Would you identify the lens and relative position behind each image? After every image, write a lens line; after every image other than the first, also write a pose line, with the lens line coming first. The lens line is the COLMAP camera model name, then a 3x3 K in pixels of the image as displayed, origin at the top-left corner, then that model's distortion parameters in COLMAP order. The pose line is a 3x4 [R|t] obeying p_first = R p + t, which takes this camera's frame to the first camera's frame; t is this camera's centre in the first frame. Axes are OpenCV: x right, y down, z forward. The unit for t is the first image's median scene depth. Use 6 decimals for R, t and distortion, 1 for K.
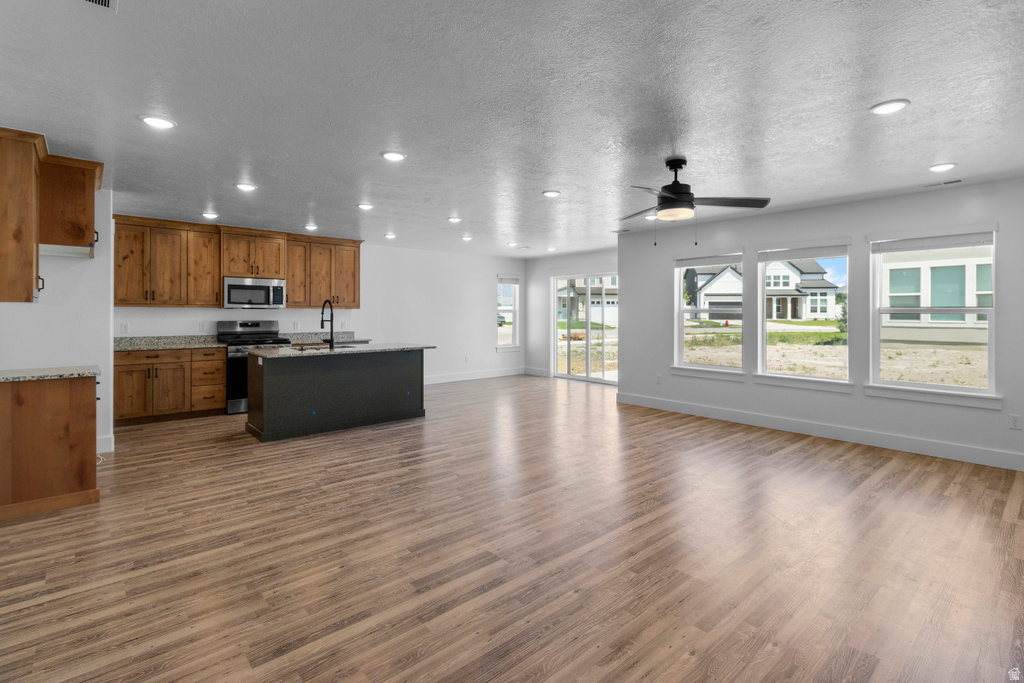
lens RADIAL K [[480.3, 0, 521.1], [0, 480.3, 313.9], [0, 0, 1]] dist [0.012171, 0.000212]
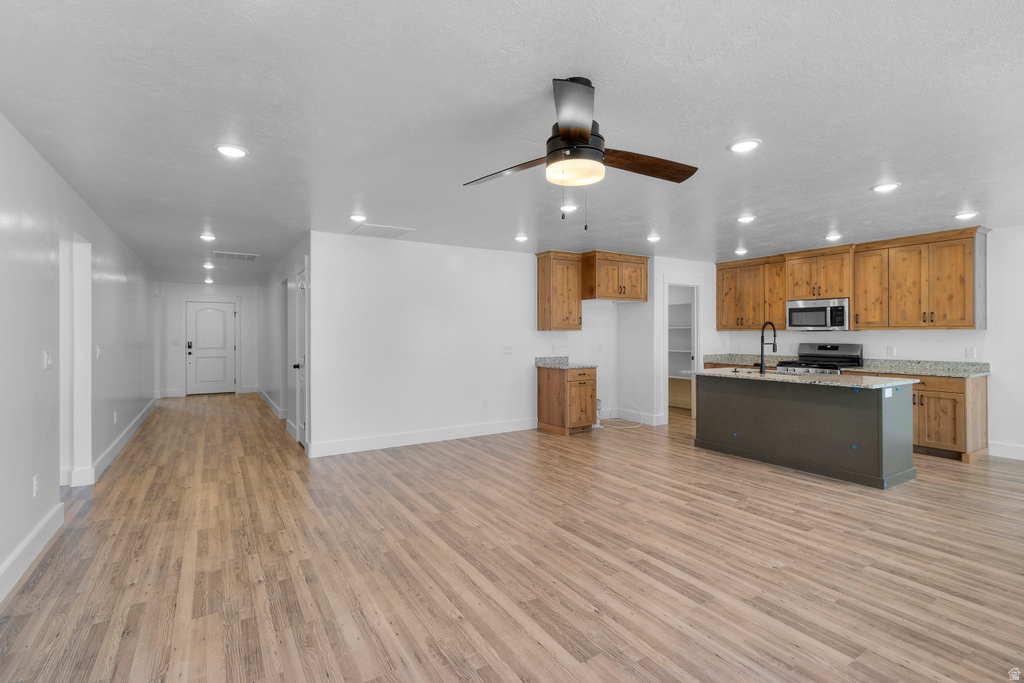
lens RADIAL K [[480.3, 0, 512.5], [0, 480.3, 336.1], [0, 0, 1]] dist [0.012171, 0.000212]
pose [[-0.161210, -0.000061, -0.986920, 0.562461], [-0.001487, 0.999999, 0.000181, 0.000014], [0.986919, 0.001497, -0.161210, 0.618307]]
